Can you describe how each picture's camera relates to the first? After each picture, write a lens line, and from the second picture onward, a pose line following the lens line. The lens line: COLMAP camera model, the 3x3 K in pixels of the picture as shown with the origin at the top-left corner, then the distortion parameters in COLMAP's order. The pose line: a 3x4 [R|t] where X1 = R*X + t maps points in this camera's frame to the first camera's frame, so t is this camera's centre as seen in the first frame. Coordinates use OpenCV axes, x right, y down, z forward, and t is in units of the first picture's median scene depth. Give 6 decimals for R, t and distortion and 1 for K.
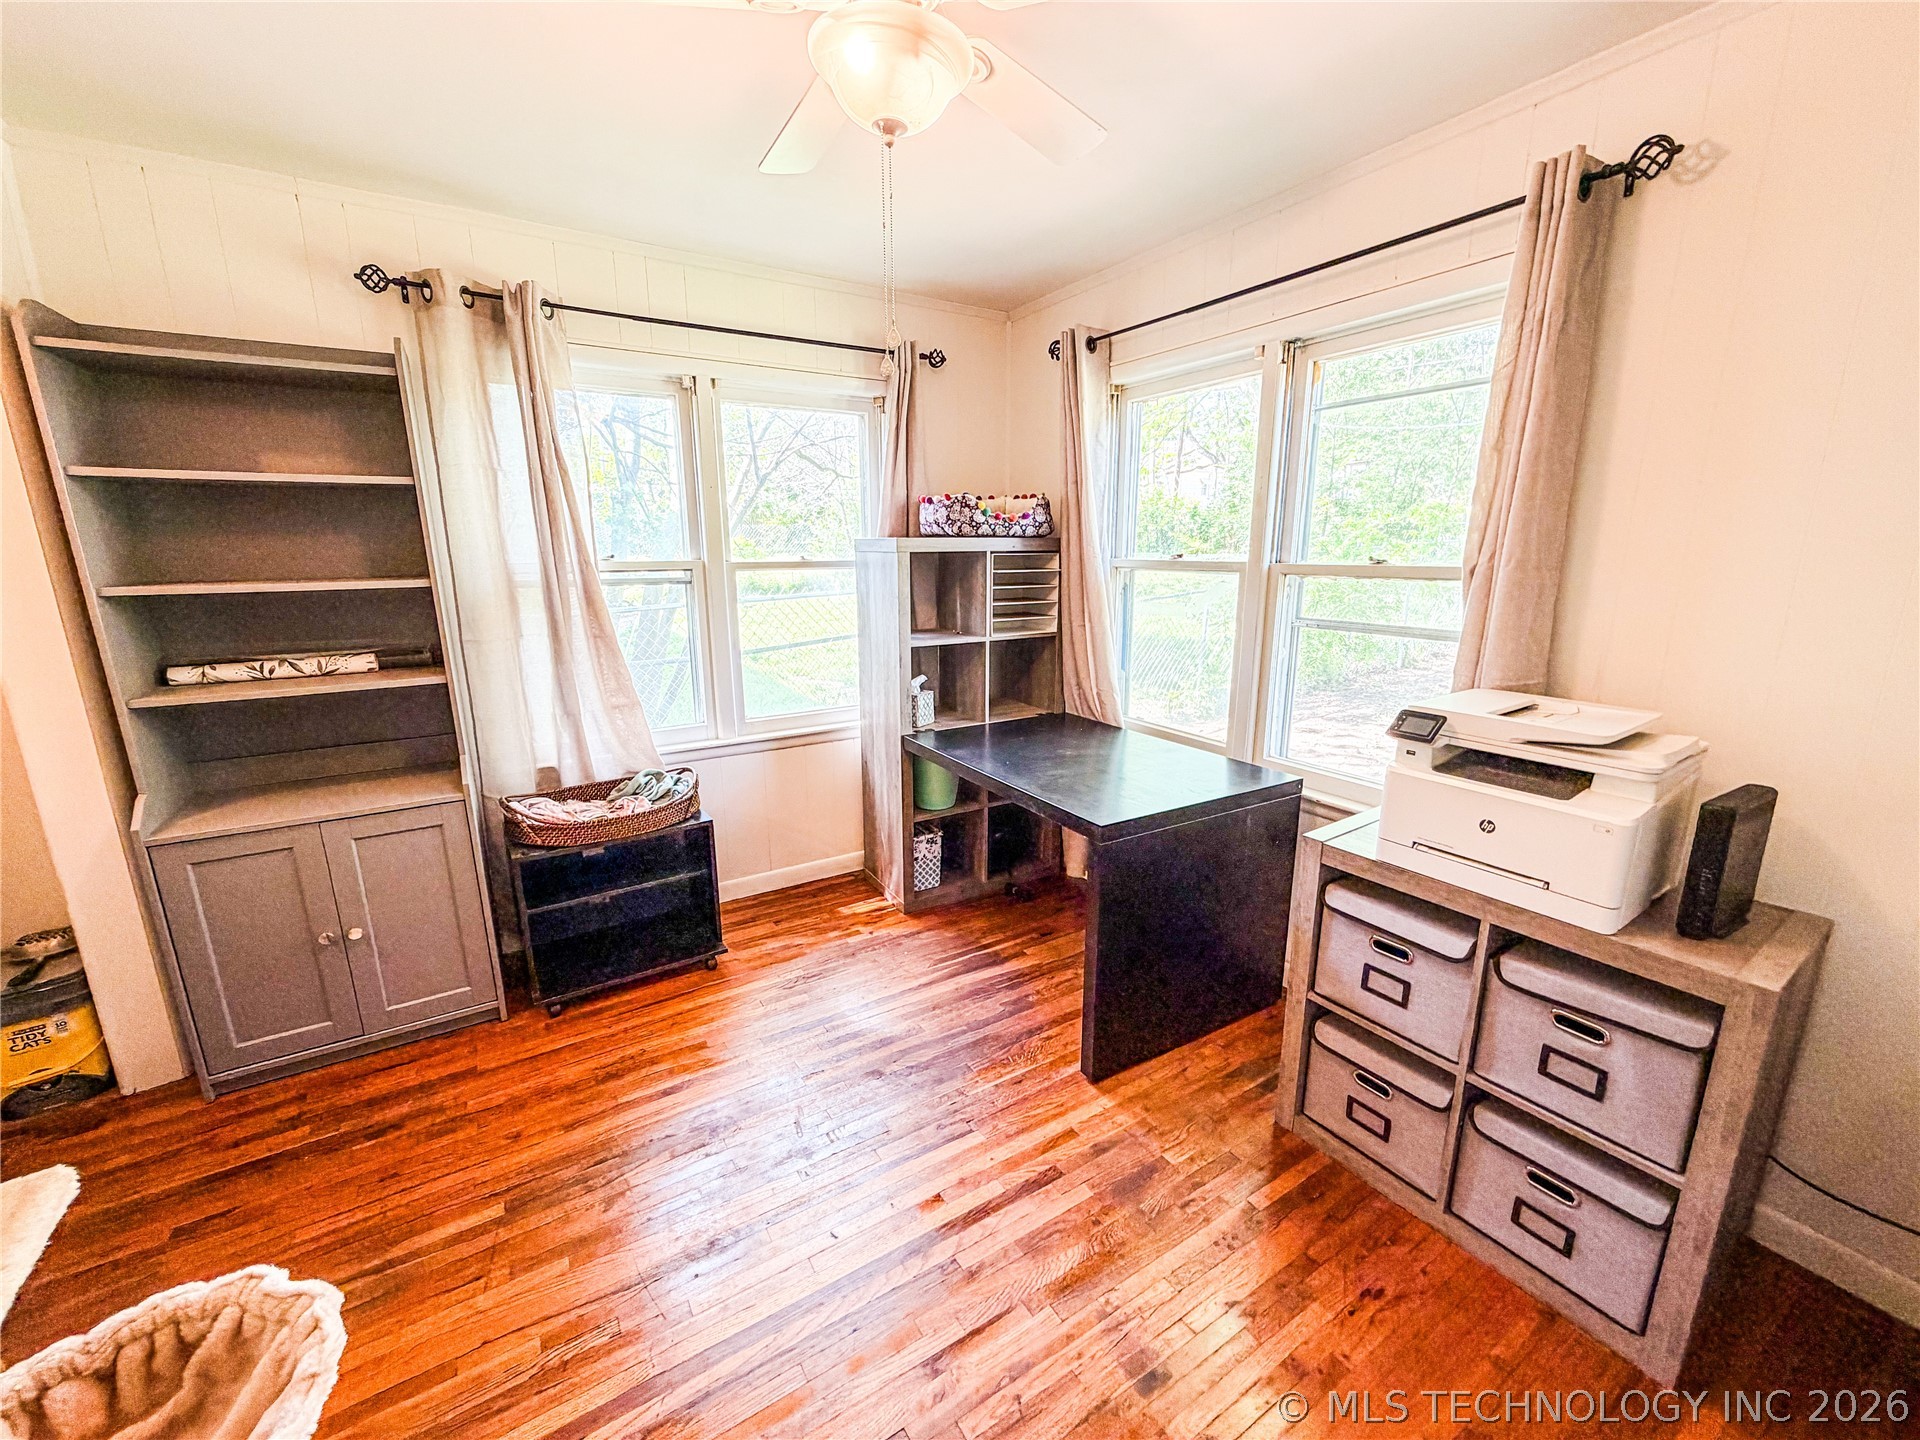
lens RADIAL K [[768.0, 0, 952.0], [0, 768.0, 721.4], [0, 0, 1]] dist [-0.000564, -0.000107]
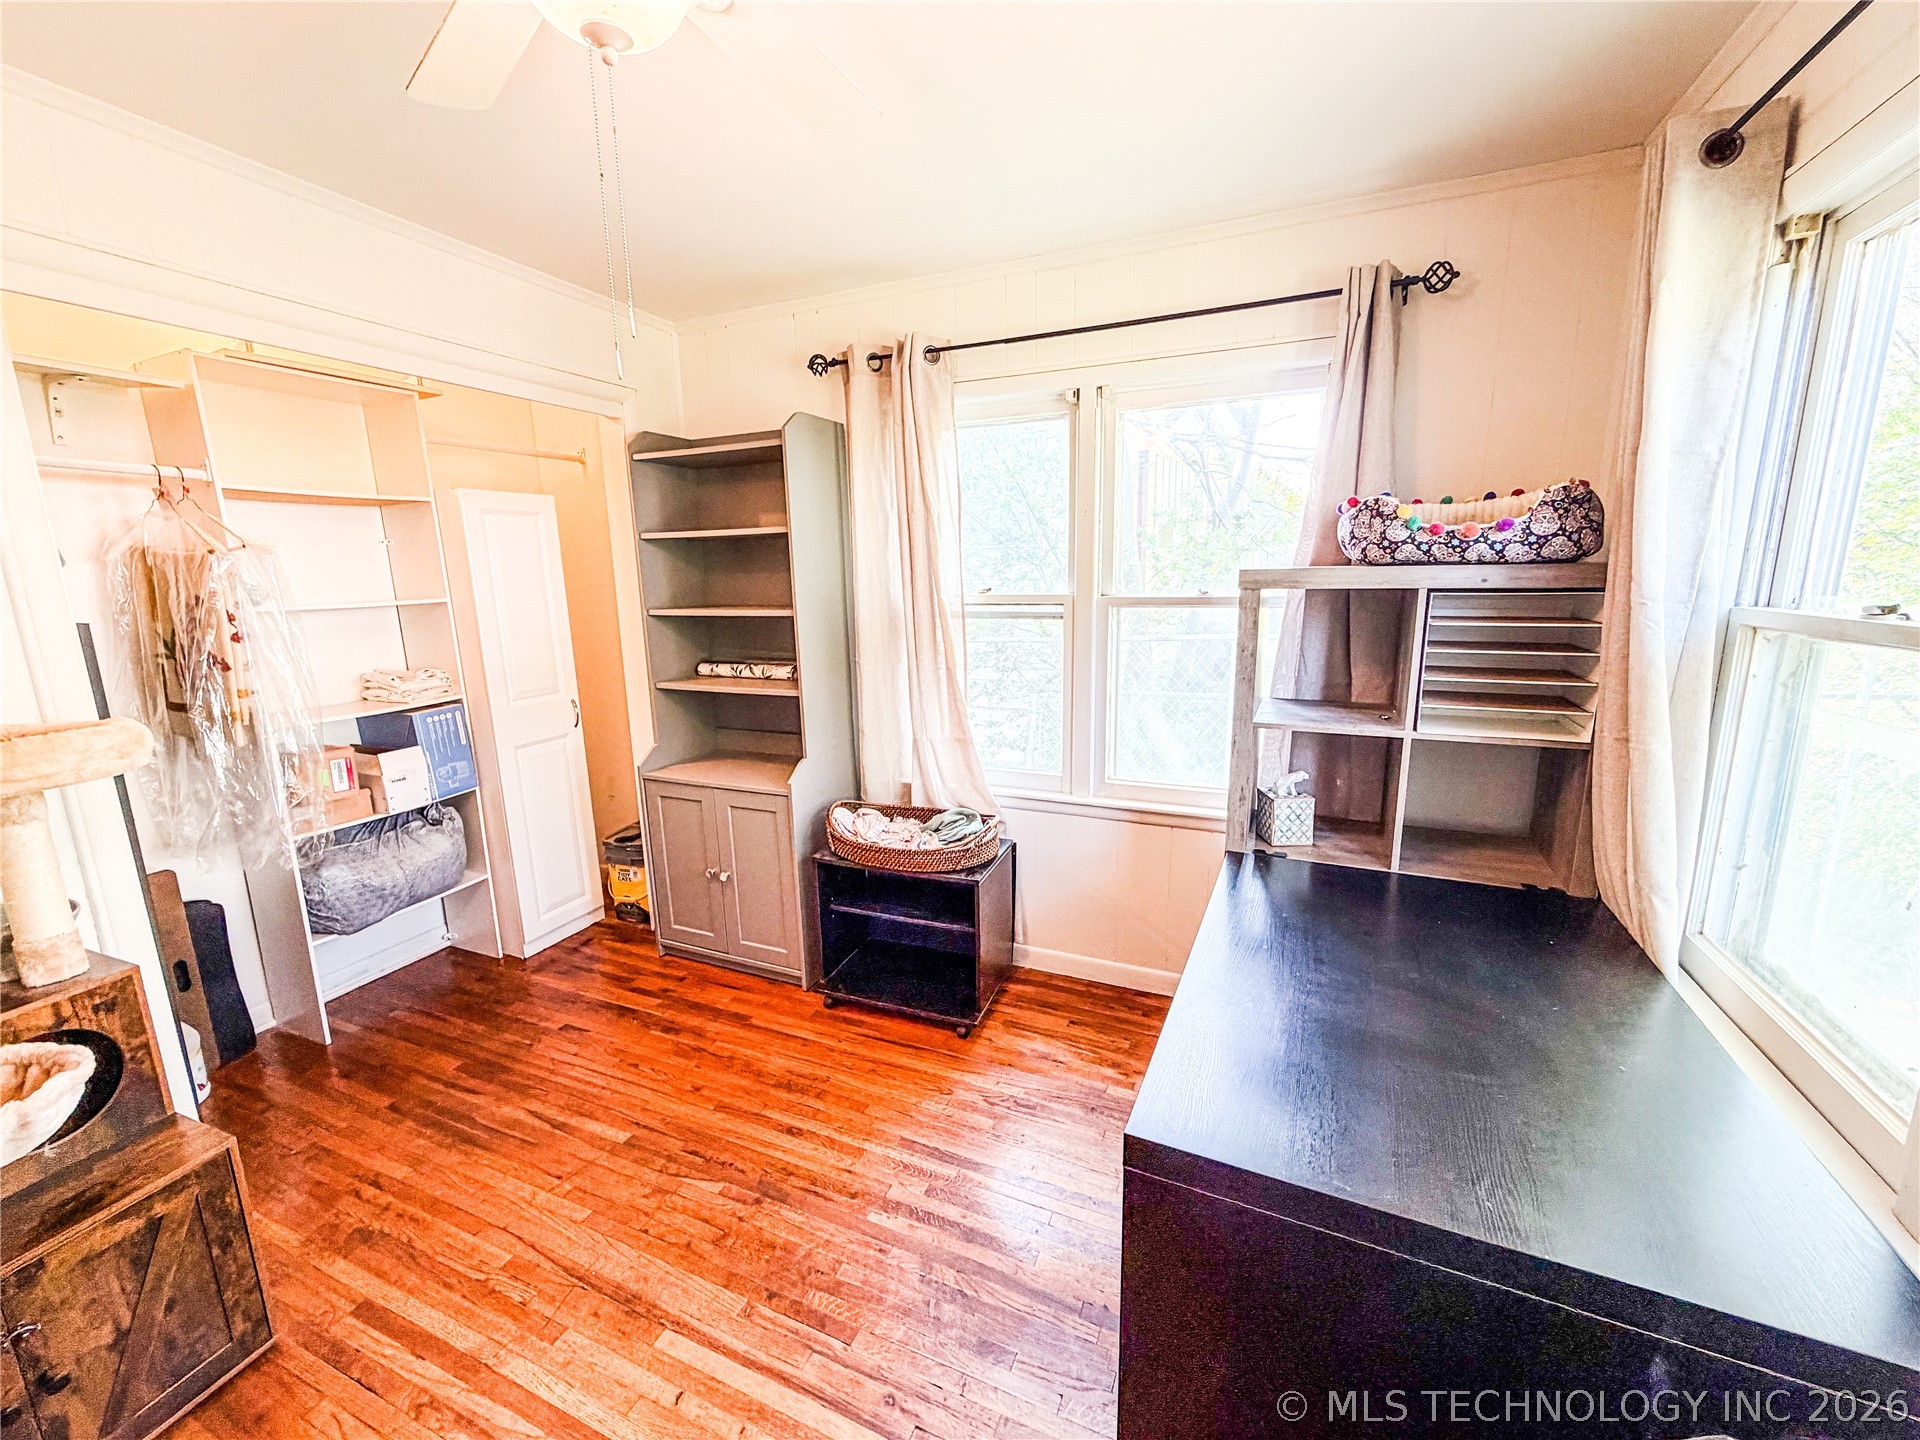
lens RADIAL K [[768.0, 0, 955.2], [0, 768.0, 719.2], [0, 0, 1]] dist [-0.000564, -0.000107]
pose [[0.565262, 0.152978, -0.810603, 0.379181], [-0.167961, 0.983413, 0.068466, -0.116836], [0.807631, 0.097448, 0.581580, 0.429478]]
